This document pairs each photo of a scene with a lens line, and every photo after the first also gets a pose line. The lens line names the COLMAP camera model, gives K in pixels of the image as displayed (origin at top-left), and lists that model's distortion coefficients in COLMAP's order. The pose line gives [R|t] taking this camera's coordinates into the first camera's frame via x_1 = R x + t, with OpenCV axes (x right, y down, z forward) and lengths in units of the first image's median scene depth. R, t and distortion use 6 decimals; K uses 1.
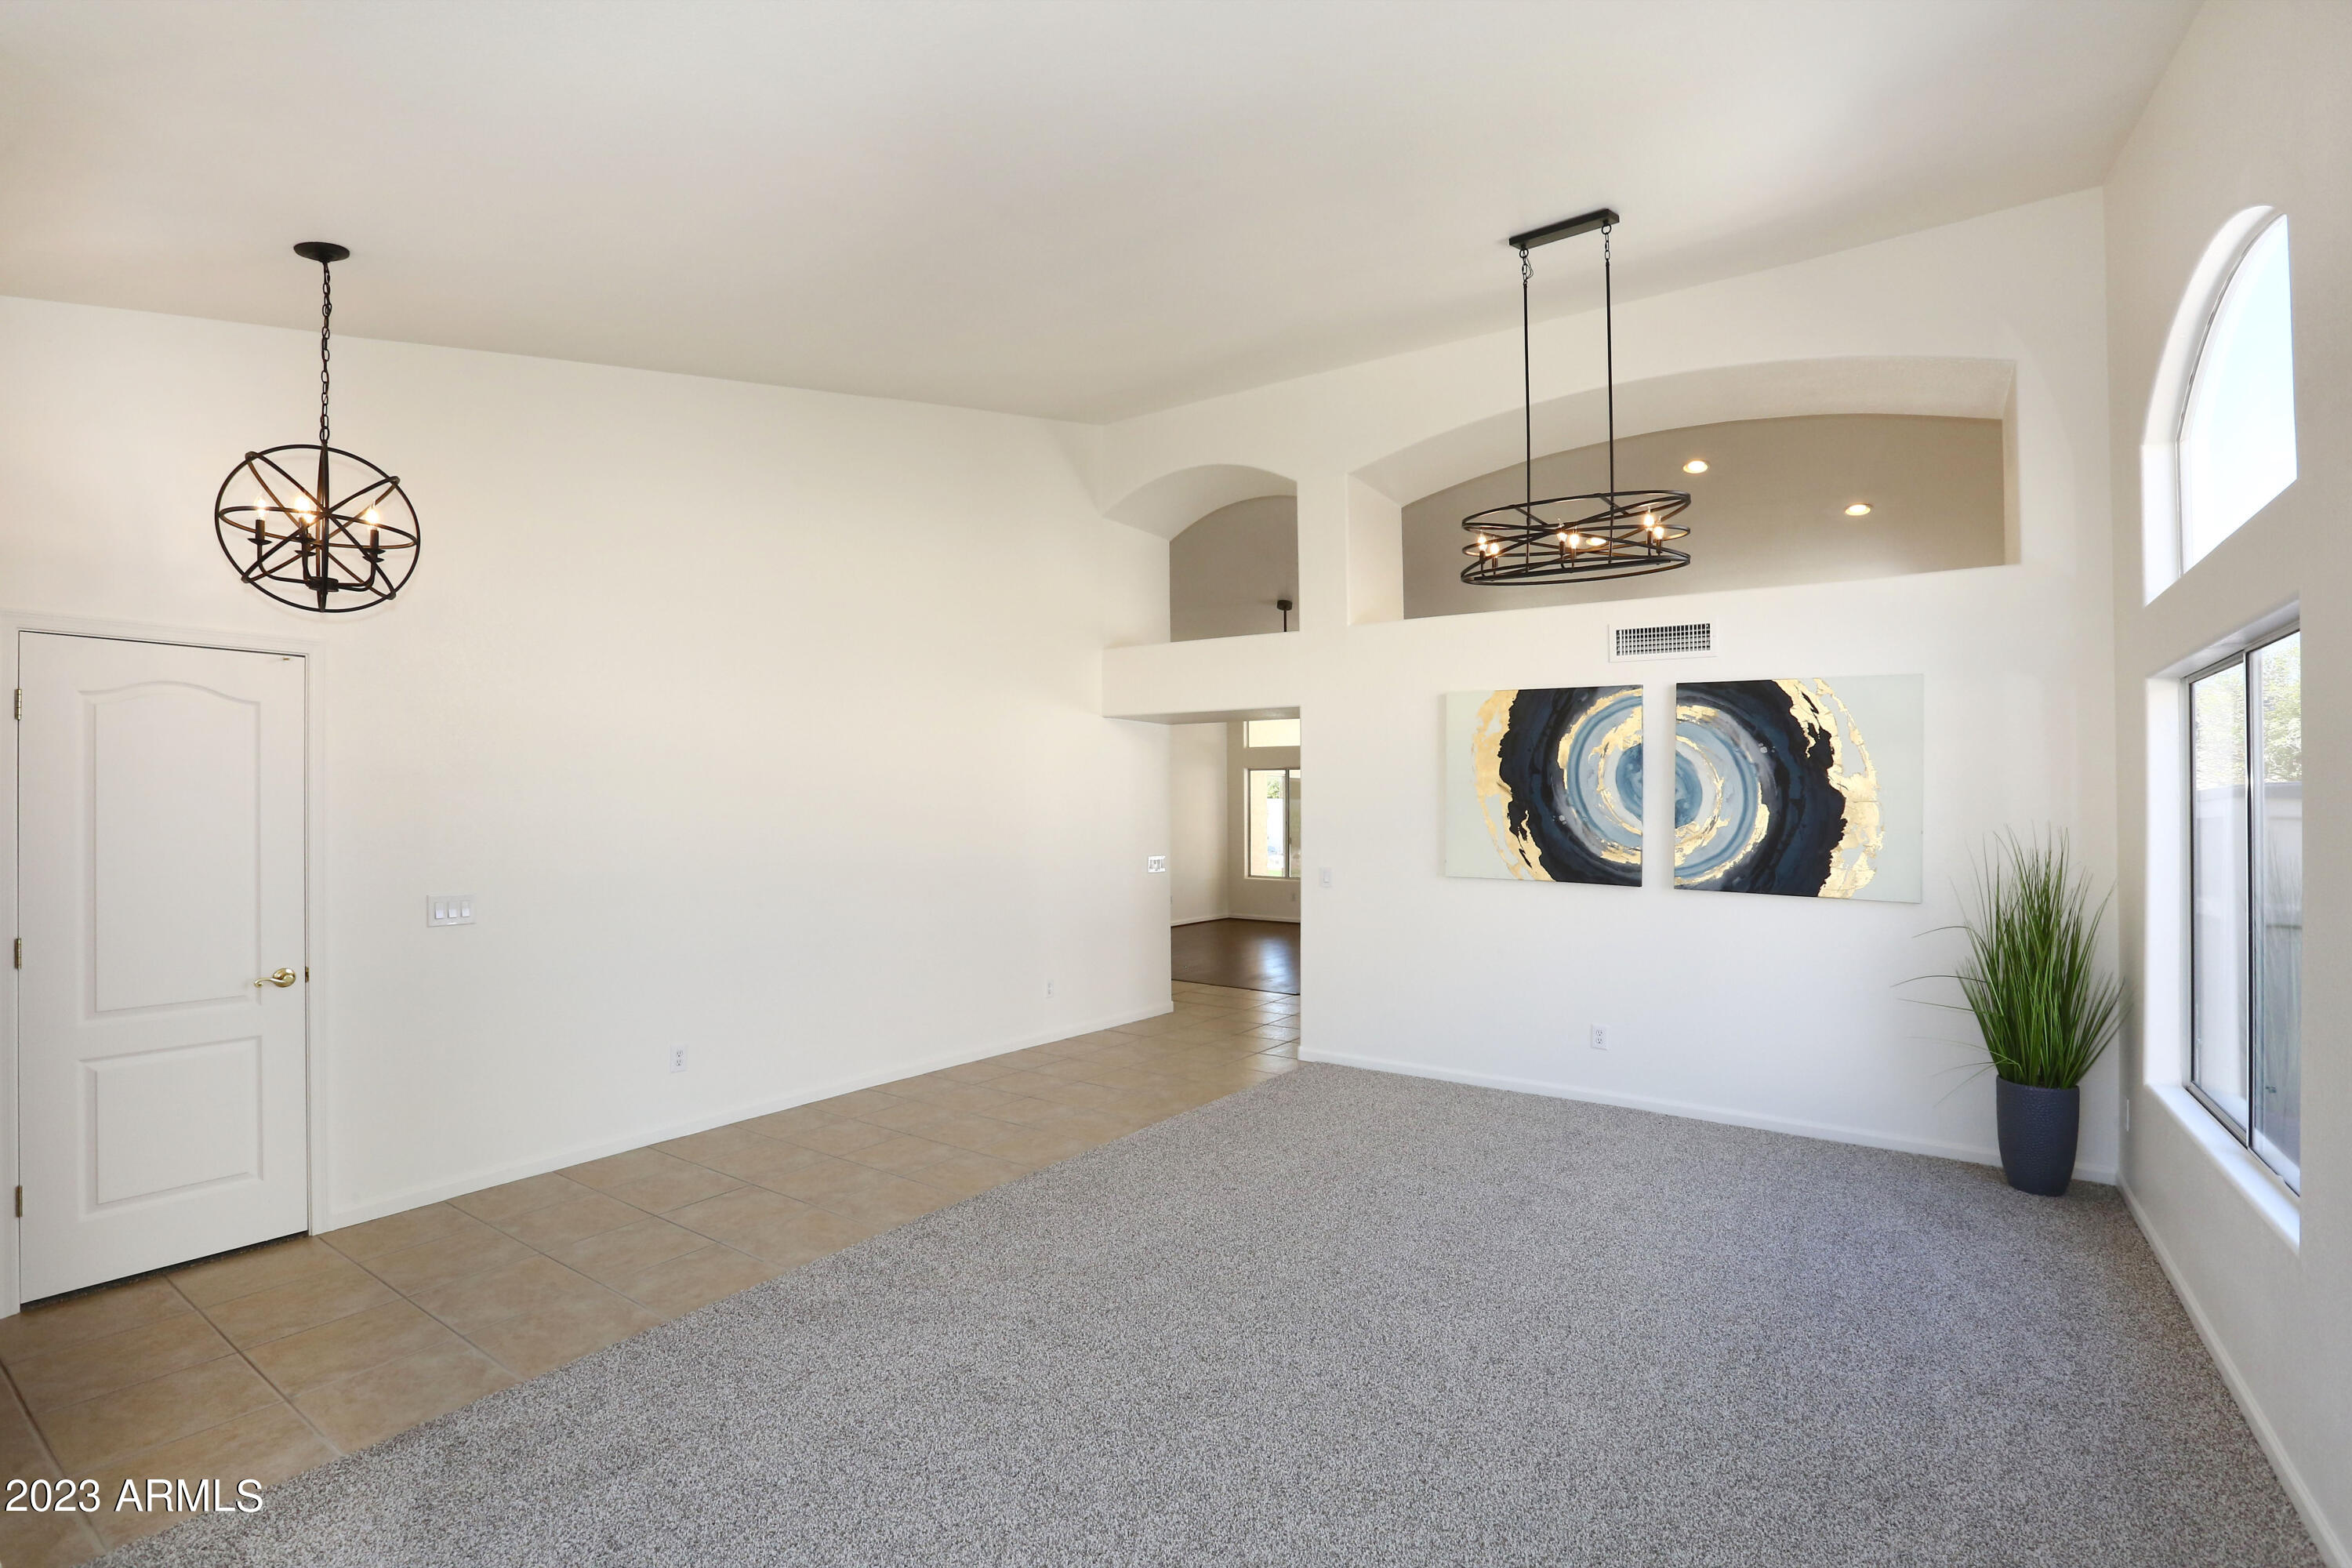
lens RADIAL K [[1088.1, 0, 1170.7], [0, 1088.1, 777.1], [0, 0, 1]] dist [-0.045671, 0.016812]
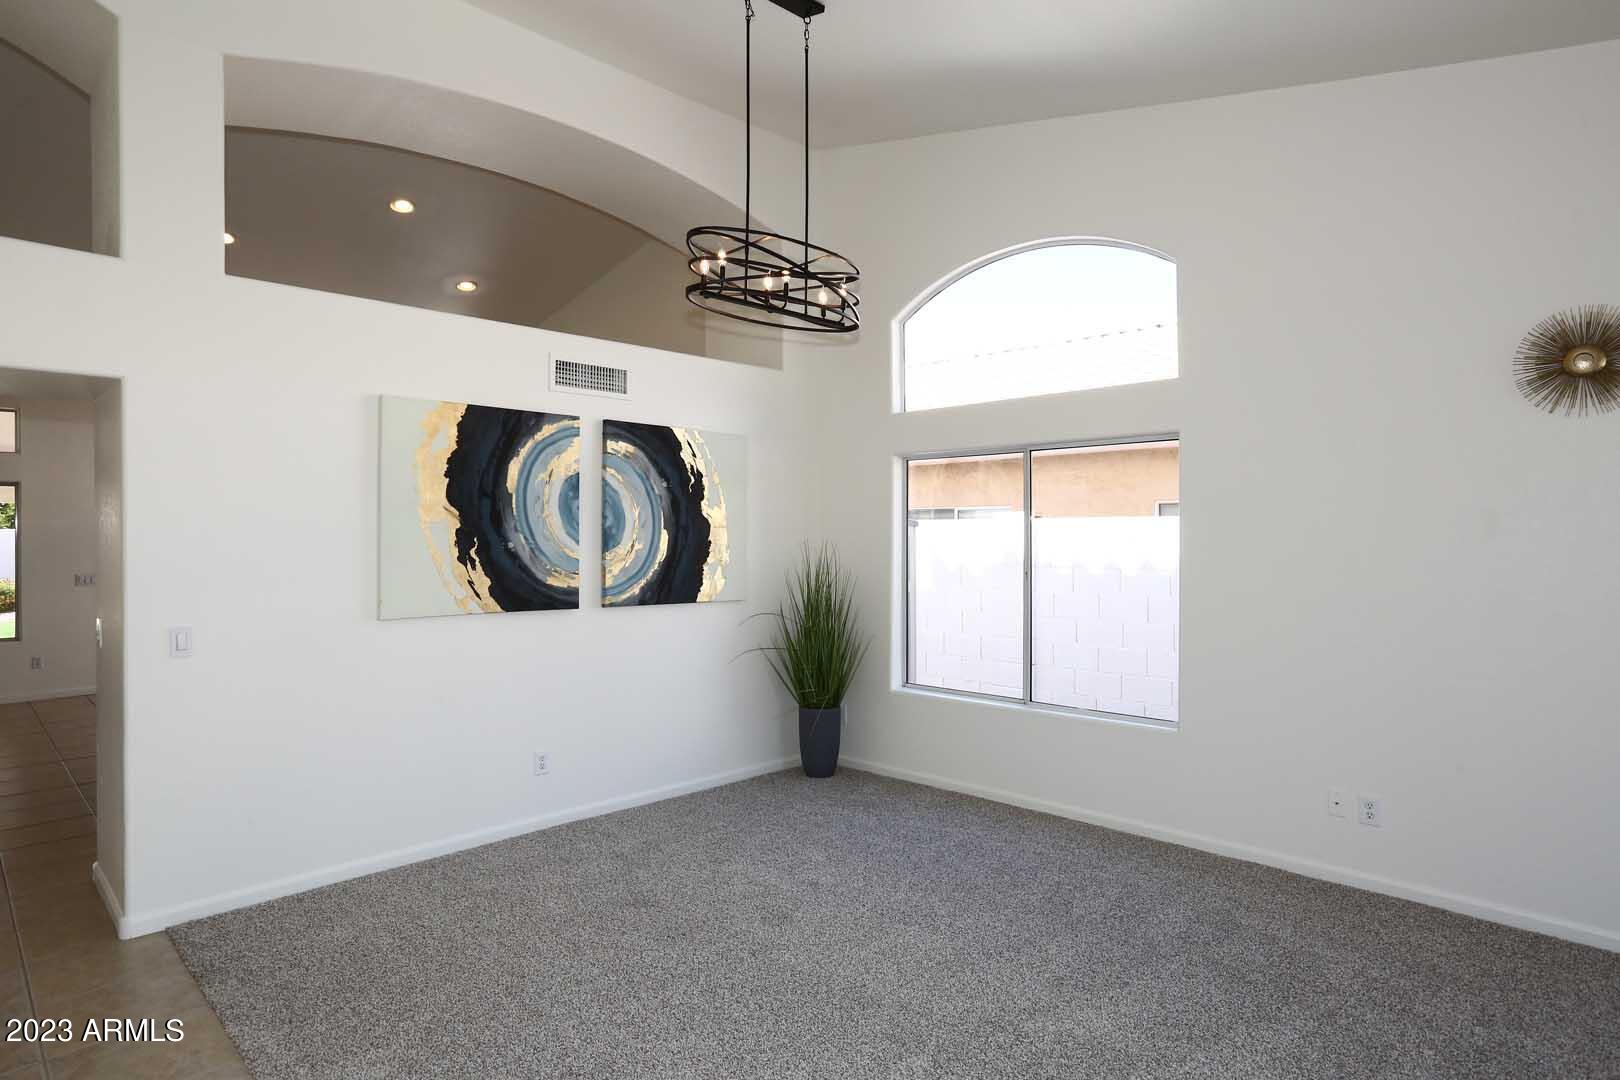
lens RADIAL K [[895.0, 0, 810.1], [0, 895.0, 533.7], [0, 0, 1]] dist [-0.056158, 0.041122]
pose [[0.177454, -0.004129, 0.984121, -0.381855], [-0.013991, 0.999880, 0.006718, 0.019824], [-0.984030, -0.014961, 0.177374, 0.627041]]
